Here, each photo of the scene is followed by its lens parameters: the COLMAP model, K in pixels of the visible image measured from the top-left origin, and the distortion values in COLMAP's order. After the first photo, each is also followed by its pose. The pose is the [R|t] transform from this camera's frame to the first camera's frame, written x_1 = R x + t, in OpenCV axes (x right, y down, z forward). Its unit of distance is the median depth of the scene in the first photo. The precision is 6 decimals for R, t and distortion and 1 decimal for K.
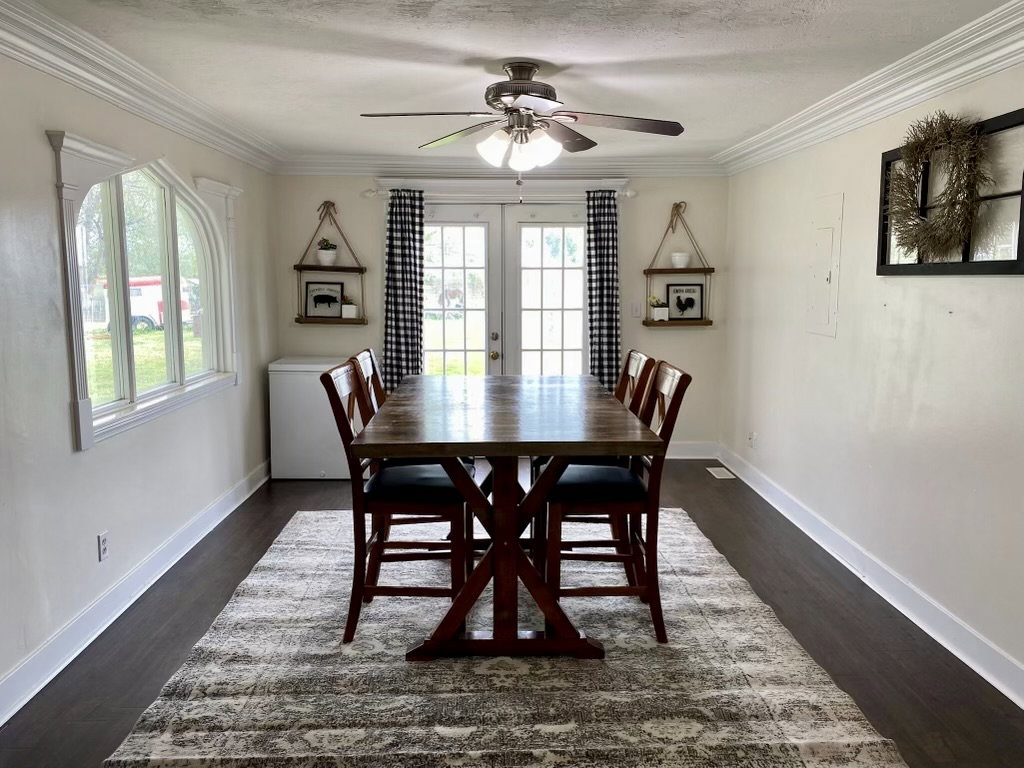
lens RADIAL K [[780.9, 0, 511.7], [0, 780.9, 383.0], [0, 0, 1]] dist [0.004936, 0.001672]
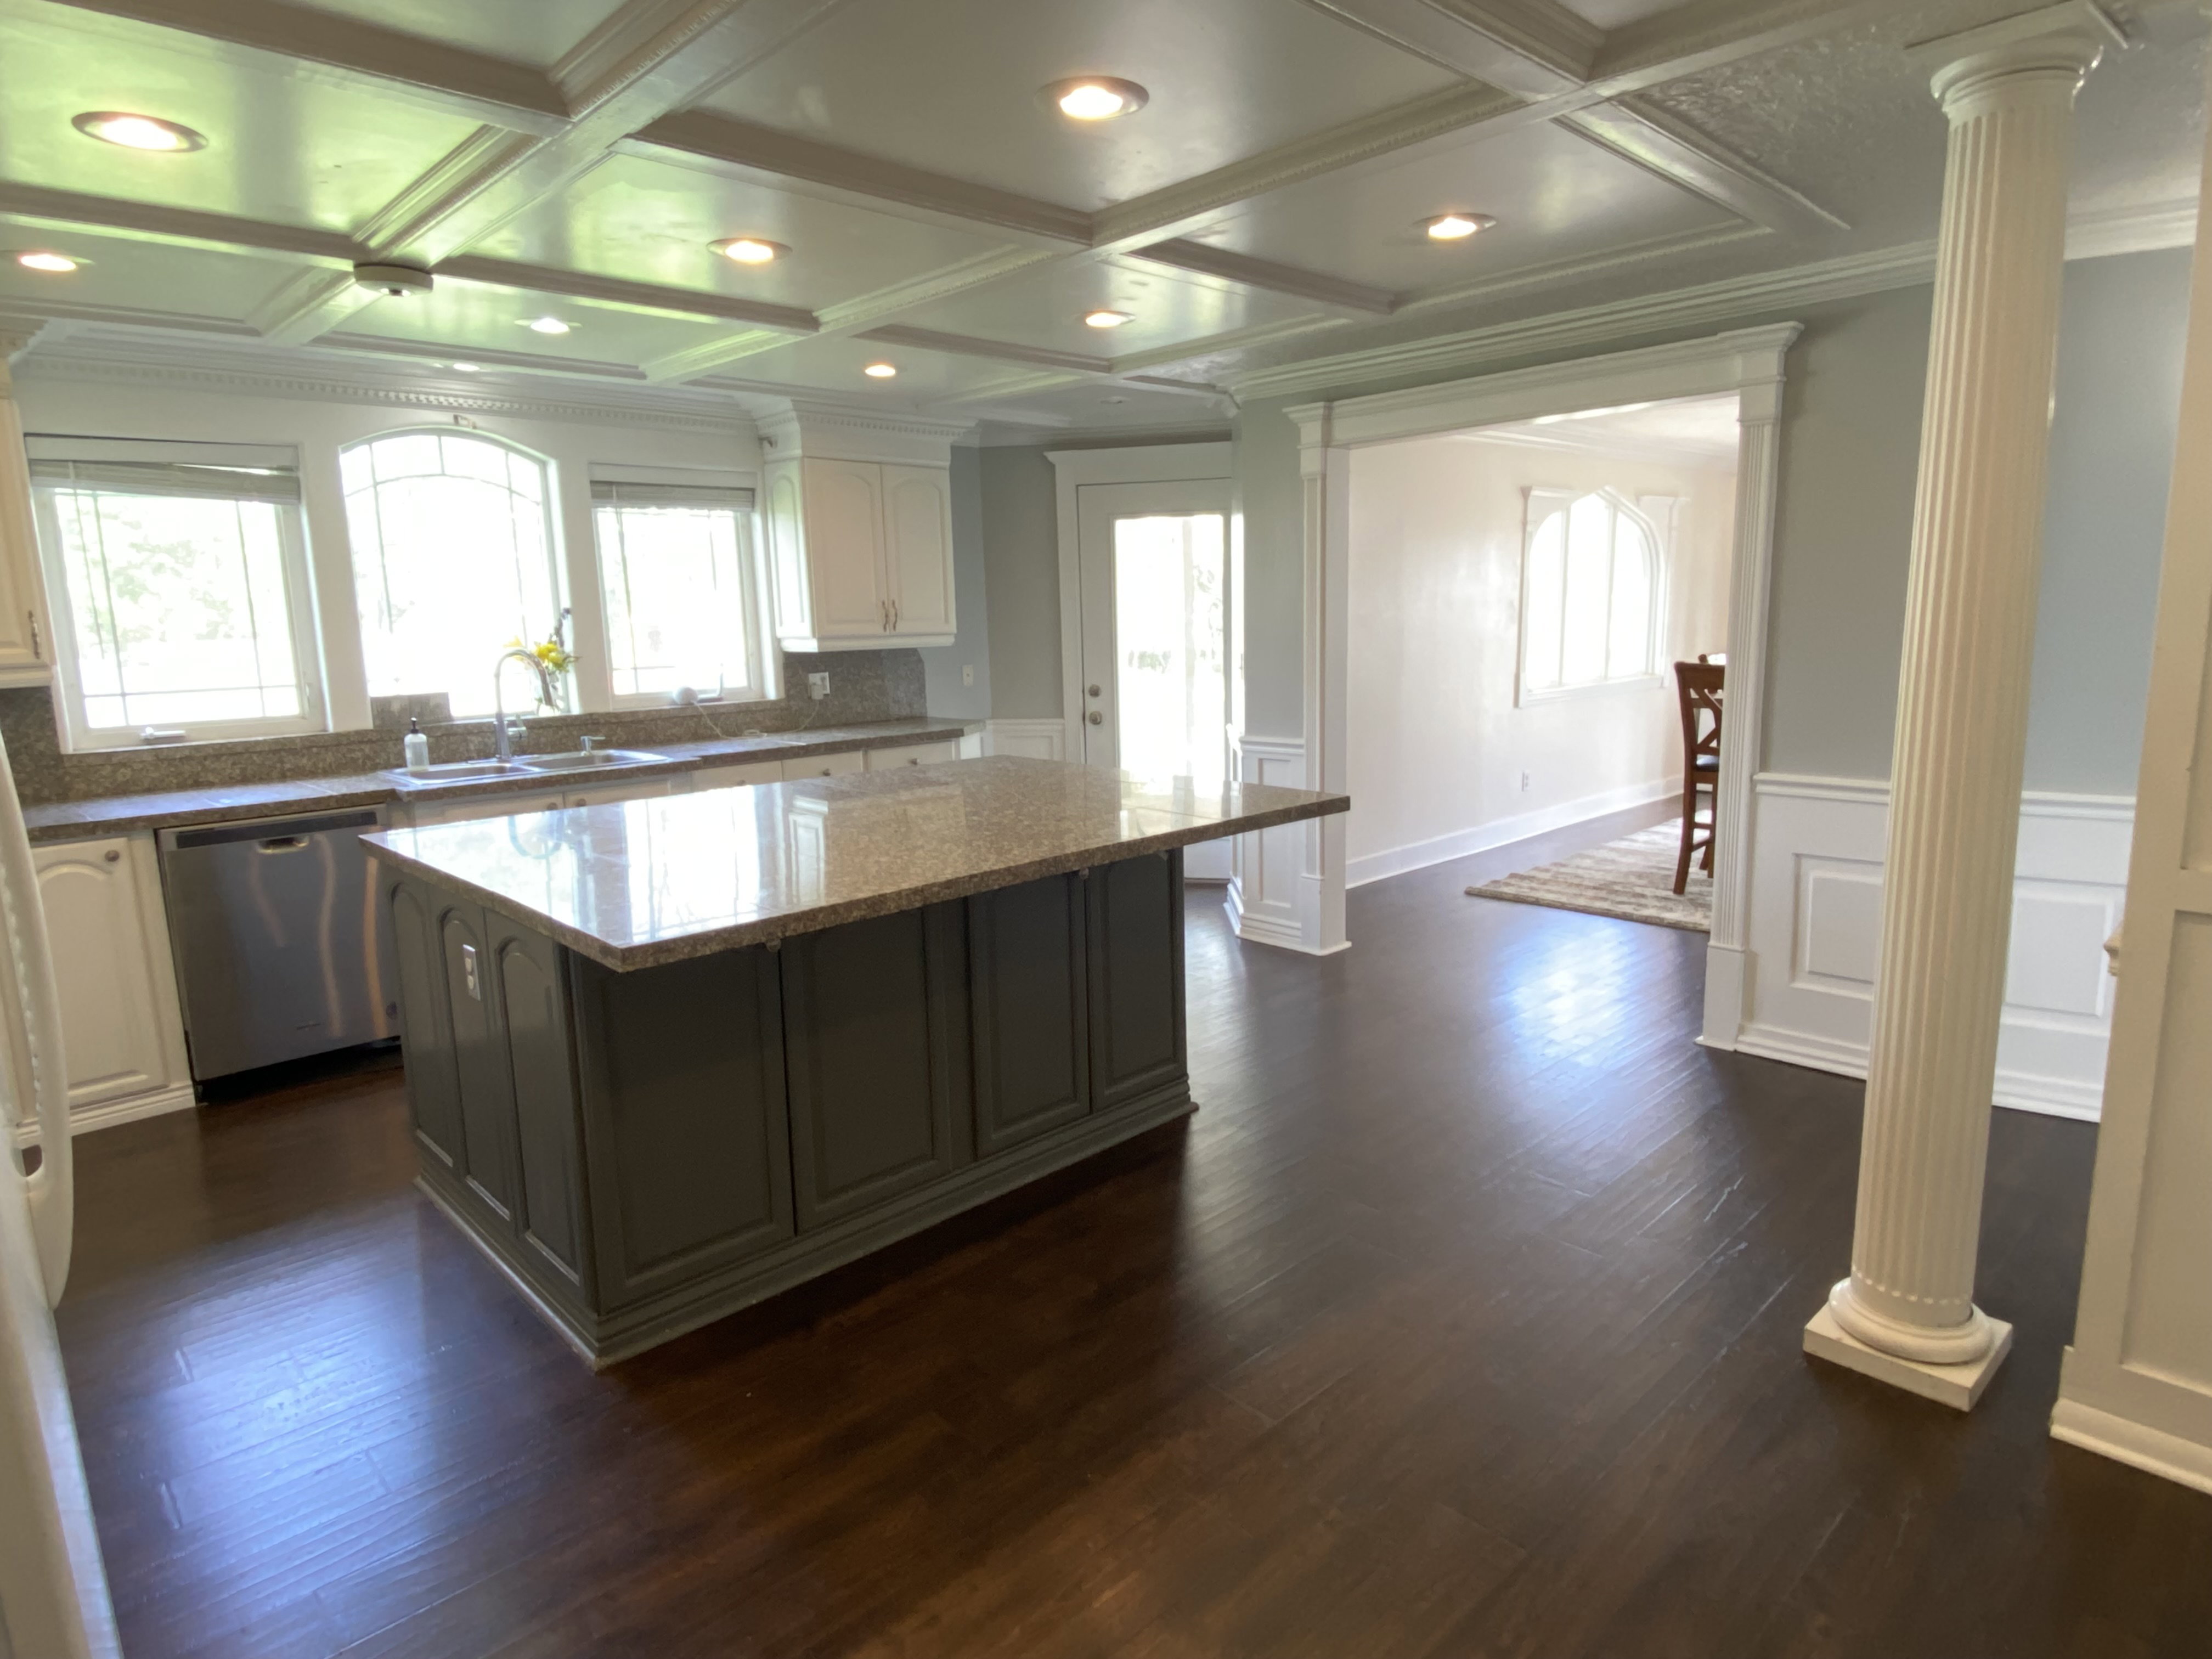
lens RADIAL K [[1257.7, 0, 1105.9], [0, 1257.7, 824.9], [0, 0, 1]] dist [0.001241, 0.000058]
pose [[0.673920, 0.112524, -0.730185, 0.618182], [-0.079272, 0.993641, 0.079959, 0.166873], [0.734539, 0.003998, 0.678554, -1.070255]]
